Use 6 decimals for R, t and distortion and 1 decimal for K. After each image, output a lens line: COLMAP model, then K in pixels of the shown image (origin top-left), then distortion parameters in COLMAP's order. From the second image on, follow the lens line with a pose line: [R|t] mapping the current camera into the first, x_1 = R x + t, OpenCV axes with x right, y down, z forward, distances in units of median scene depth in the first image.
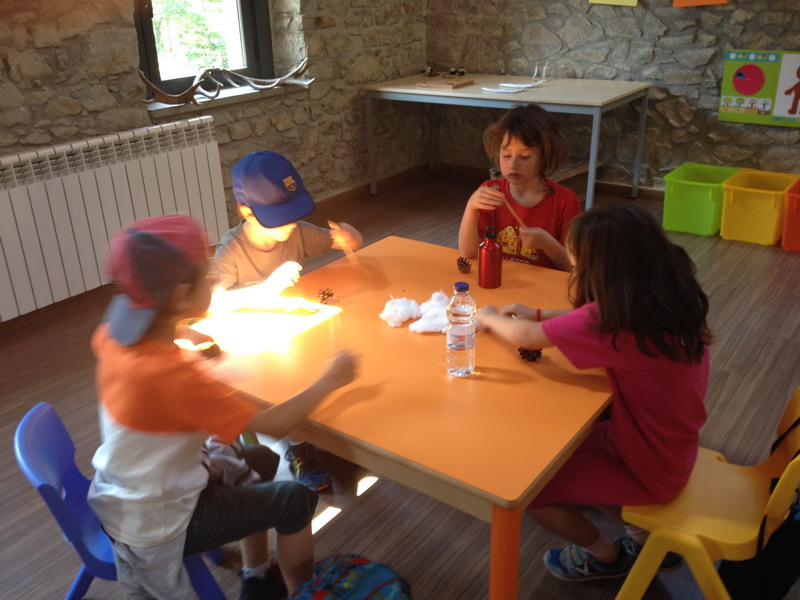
lens RADIAL K [[757.2, 0, 395.1], [0, 757.2, 303.6], [0, 0, 1]] dist [-0.009419, 0.000000]
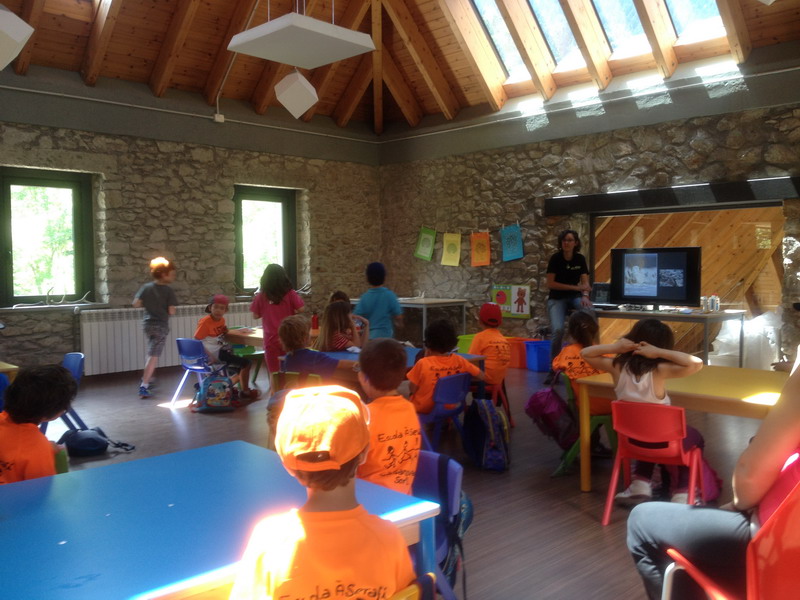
lens RADIAL K [[757.2, 0, 403.4], [0, 757.2, 300.9], [0, 0, 1]] dist [-0.009419, 0.000000]
pose [[0.984083, 0.031960, -0.174810, 0.556219], [-0.091775, 0.933763, -0.345925, 0.482026], [0.152175, 0.356462, 0.921834, -1.027511]]
